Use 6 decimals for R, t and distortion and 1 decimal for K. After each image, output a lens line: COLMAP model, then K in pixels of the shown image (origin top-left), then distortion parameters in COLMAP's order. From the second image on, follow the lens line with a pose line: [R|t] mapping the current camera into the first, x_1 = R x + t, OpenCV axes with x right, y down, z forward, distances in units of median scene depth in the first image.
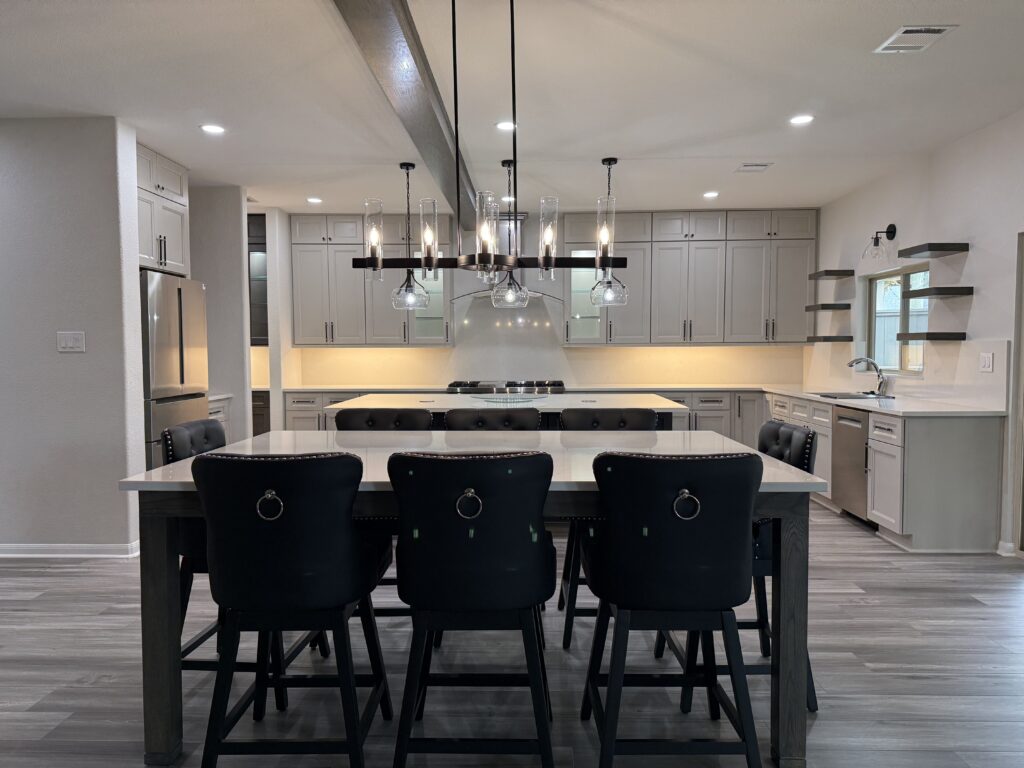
lens RADIAL K [[723.7, 0, 515.2], [0, 723.7, 387.5], [0, 0, 1]] dist [0.071302, -0.087198]
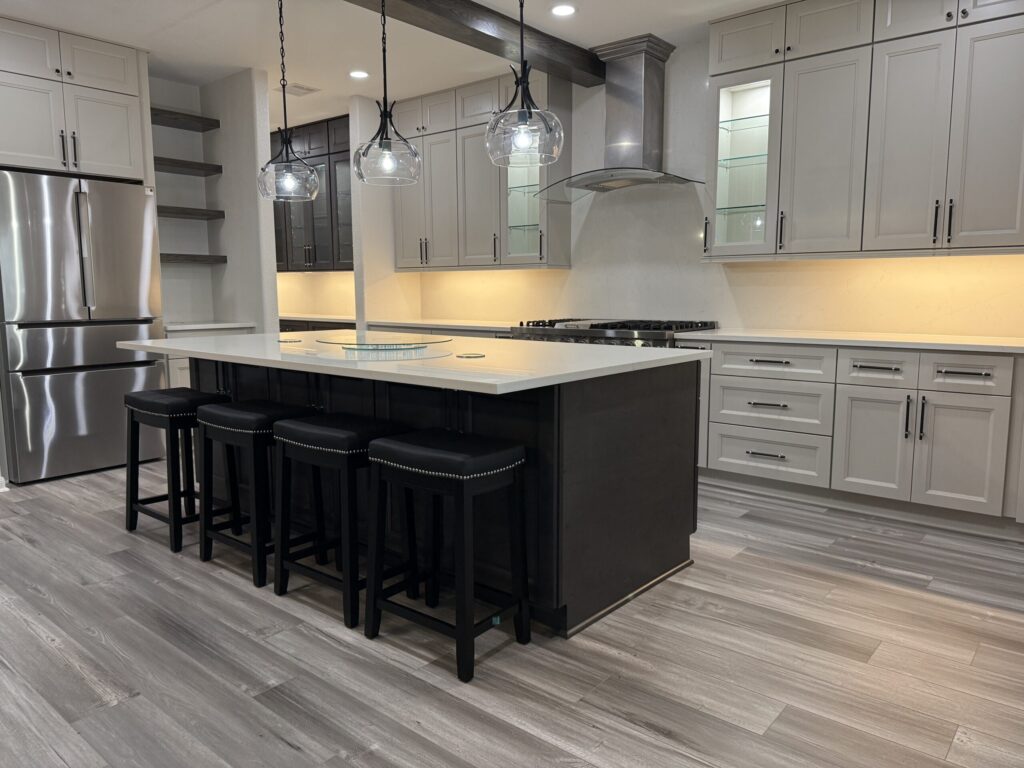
lens RADIAL K [[732.6, 0, 514.1], [0, 732.6, 384.2], [0, 0, 1]] dist [0.006760, -0.004200]
pose [[0.780211, 0.081398, -0.620198, 0.328228], [-0.035017, 0.995626, 0.086619, -0.004101], [0.624536, -0.045864, 0.779648, 0.445838]]
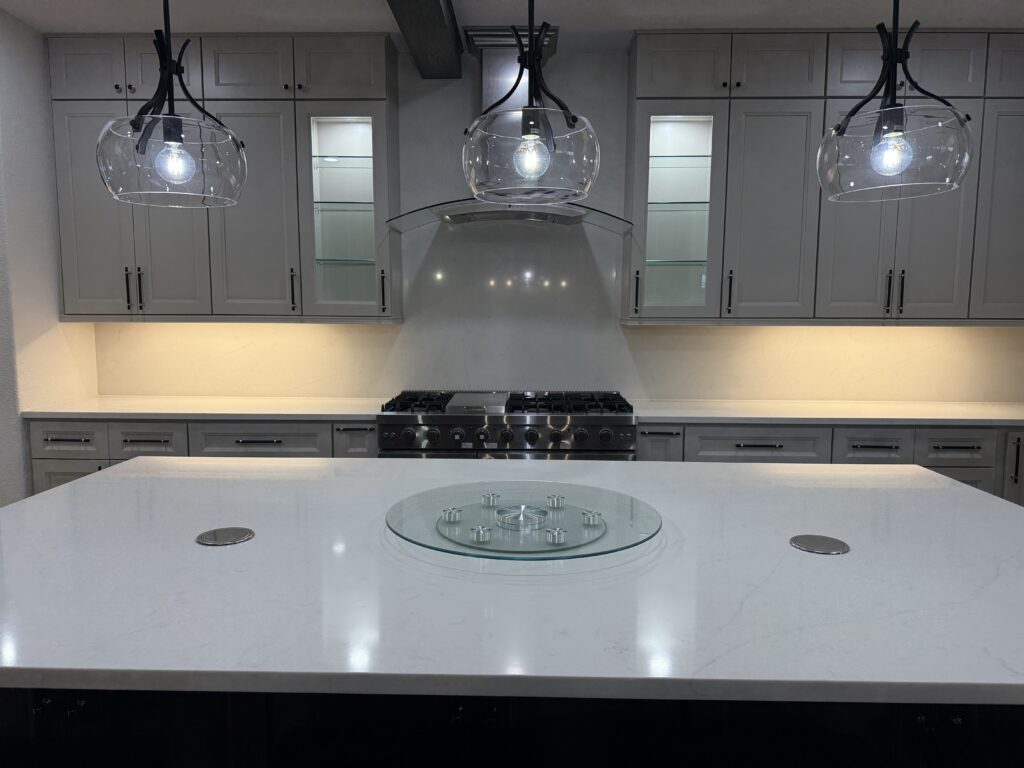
lens RADIAL K [[775.3, 0, 498.2], [0, 775.3, 400.5], [0, 0, 1]] dist [0.005625, -0.001588]
pose [[0.999948, 0.009535, 0.003623, -0.020615], [-0.009645, 0.999444, 0.031907, -0.022110], [-0.003317, -0.031941, 0.999484, 0.501040]]
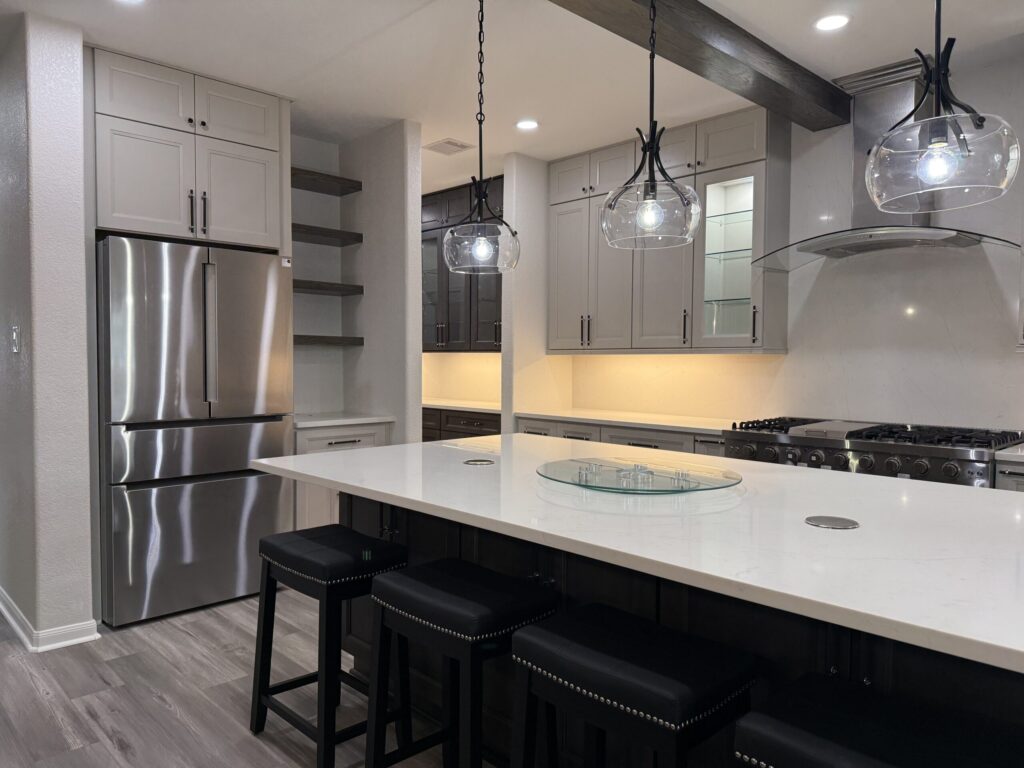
lens RADIAL K [[723.7, 0, 515.2], [0, 723.7, 387.5], [0, 0, 1]] dist [0.071302, -0.087198]
pose [[0.710968, 0.033337, -0.702434, 0.164217], [-0.045034, 0.998984, 0.001830, -0.022765], [0.701781, 0.030333, 0.711746, 0.495867]]
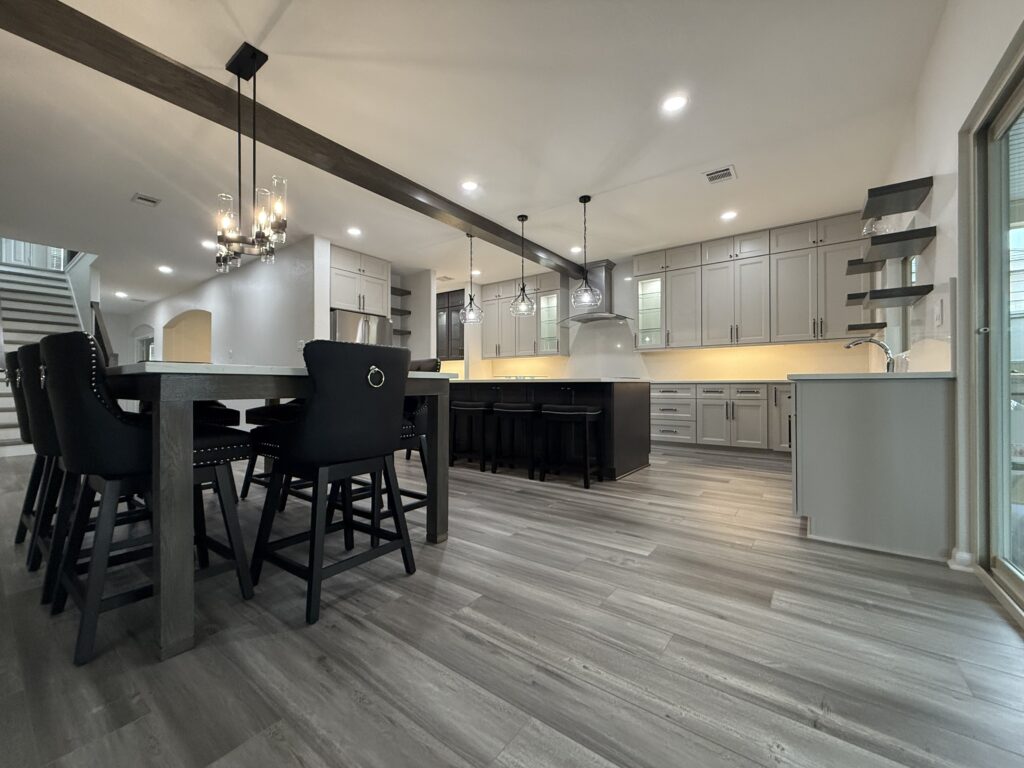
lens RADIAL K [[409.6, 0, 510.2], [0, 409.6, 383.6], [0, 0, 1]] dist [-0.000154, 0.000214]
pose [[0.815075, 0.000022, -0.579355, 0.330685], [-0.033805, 0.998298, -0.047521, 0.048297], [0.578368, 0.058318, 0.813689, 0.242555]]
